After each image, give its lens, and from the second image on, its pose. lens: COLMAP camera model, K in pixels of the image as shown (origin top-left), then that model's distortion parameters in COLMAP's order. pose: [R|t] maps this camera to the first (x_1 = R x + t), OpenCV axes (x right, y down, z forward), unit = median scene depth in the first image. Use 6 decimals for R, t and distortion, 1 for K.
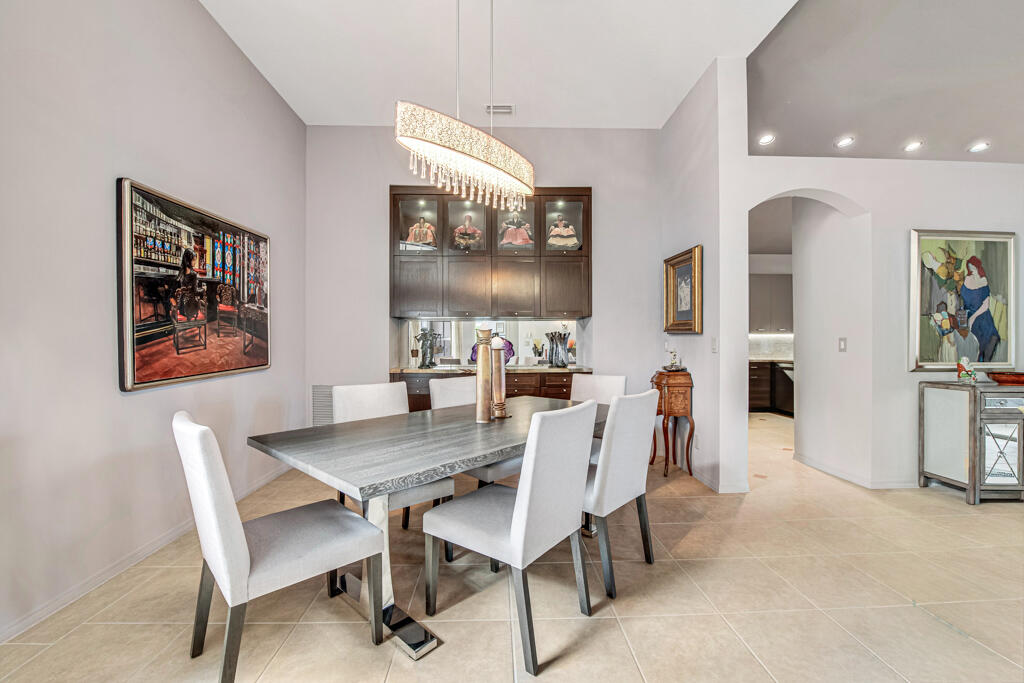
lens RADIAL K [[500.7, 0, 511.6], [0, 500.7, 343.0], [0, 0, 1]] dist [-0.008988, -0.000913]
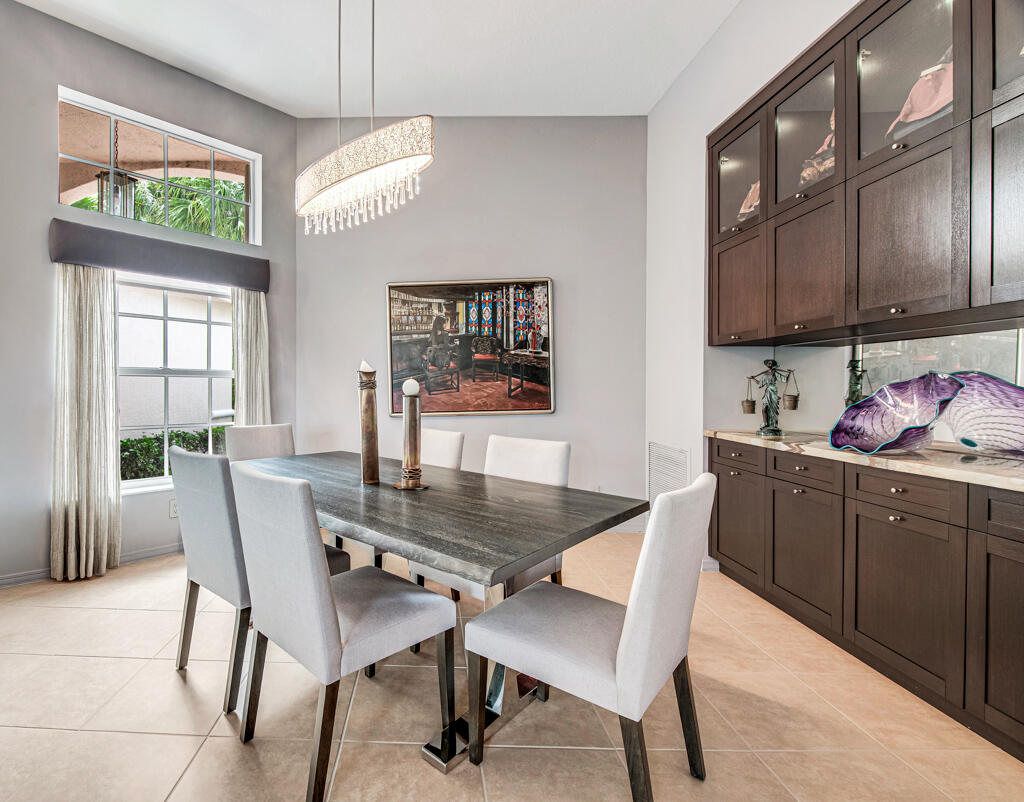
lens RADIAL K [[658.8, 0, 511.8], [0, 658.8, 393.3], [0, 0, 1]] dist [-0.006083, -0.000258]
pose [[-0.210535, 0.010004, -0.977535, 0.935392], [-0.004401, 0.999928, 0.011181, -0.002834], [0.977577, 0.006656, -0.210475, 1.420680]]
